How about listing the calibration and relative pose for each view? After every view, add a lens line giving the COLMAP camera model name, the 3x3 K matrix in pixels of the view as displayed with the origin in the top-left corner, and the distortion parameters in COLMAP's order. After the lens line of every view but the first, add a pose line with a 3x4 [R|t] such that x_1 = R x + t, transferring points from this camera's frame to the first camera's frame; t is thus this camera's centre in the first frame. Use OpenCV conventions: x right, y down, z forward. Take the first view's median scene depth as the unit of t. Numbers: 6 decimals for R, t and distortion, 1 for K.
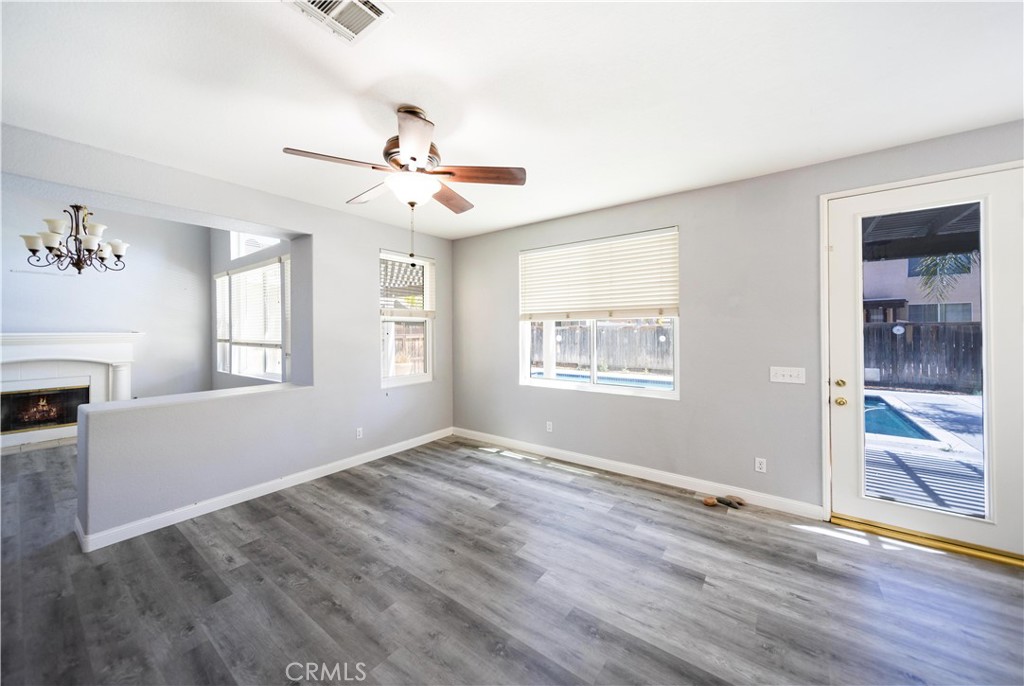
lens RADIAL K [[374.8, 0, 495.2], [0, 374.8, 328.7], [0, 0, 1]] dist [0.009816, -0.000170]
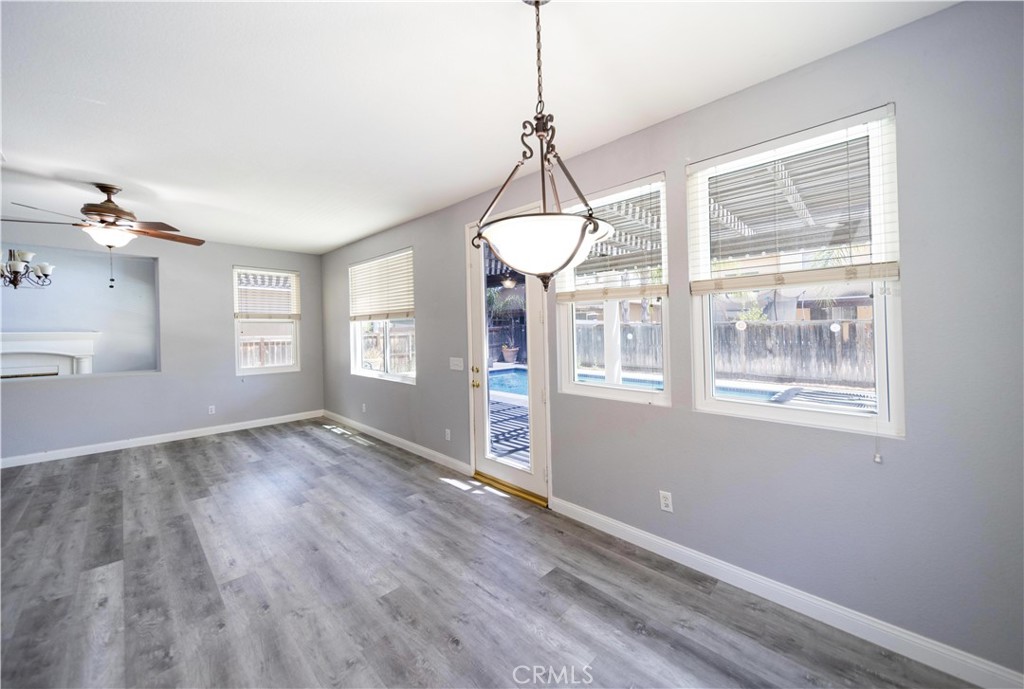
lens RADIAL K [[378.3, 0, 518.7], [0, 378.3, 327.1], [0, 0, 1]] dist [0.009992, -0.000135]
pose [[0.995026, -0.003210, -0.099565, 0.842051], [0.003295, 0.999994, 0.000692, -0.002560], [0.099562, -0.001017, 0.995031, -0.197228]]
